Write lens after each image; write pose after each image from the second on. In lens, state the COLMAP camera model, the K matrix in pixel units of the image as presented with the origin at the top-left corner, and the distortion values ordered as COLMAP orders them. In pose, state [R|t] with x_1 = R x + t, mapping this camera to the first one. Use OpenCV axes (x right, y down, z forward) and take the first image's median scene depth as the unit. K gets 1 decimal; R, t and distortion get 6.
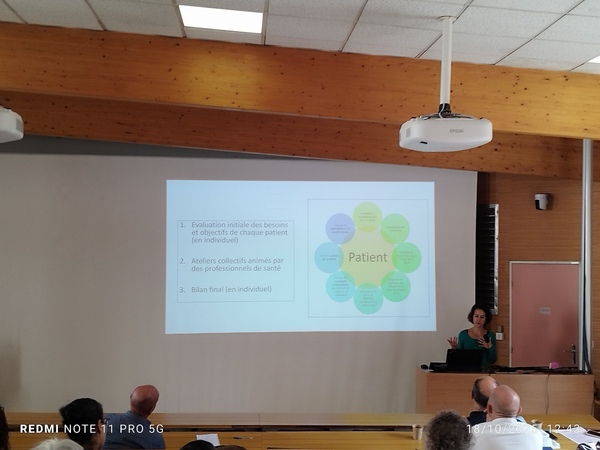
lens RADIAL K [[878.4, 0, 300.0], [0, 878.4, 225.0], [0, 0, 1]] dist [0.193423, -0.727853]
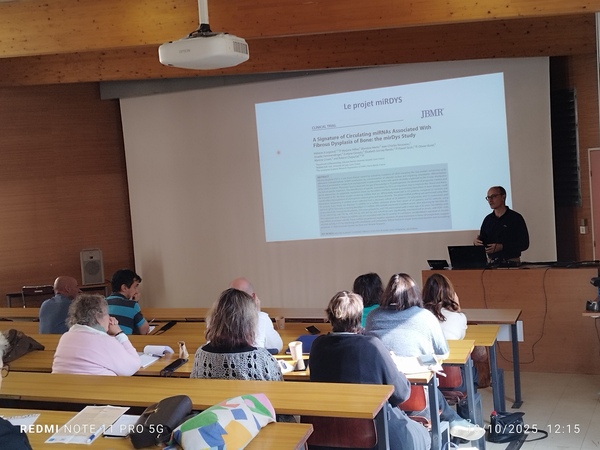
lens RADIAL K [[867.4, 0, 300.0], [0, 867.4, 225.0], [0, 0, 1]] dist [0.132378, -0.564731]
pose [[0.874563, -0.044841, -0.482833, 0.458141], [0.096461, 0.991903, 0.082603, 0.017333], [0.475220, -0.118816, 0.871808, 0.061164]]
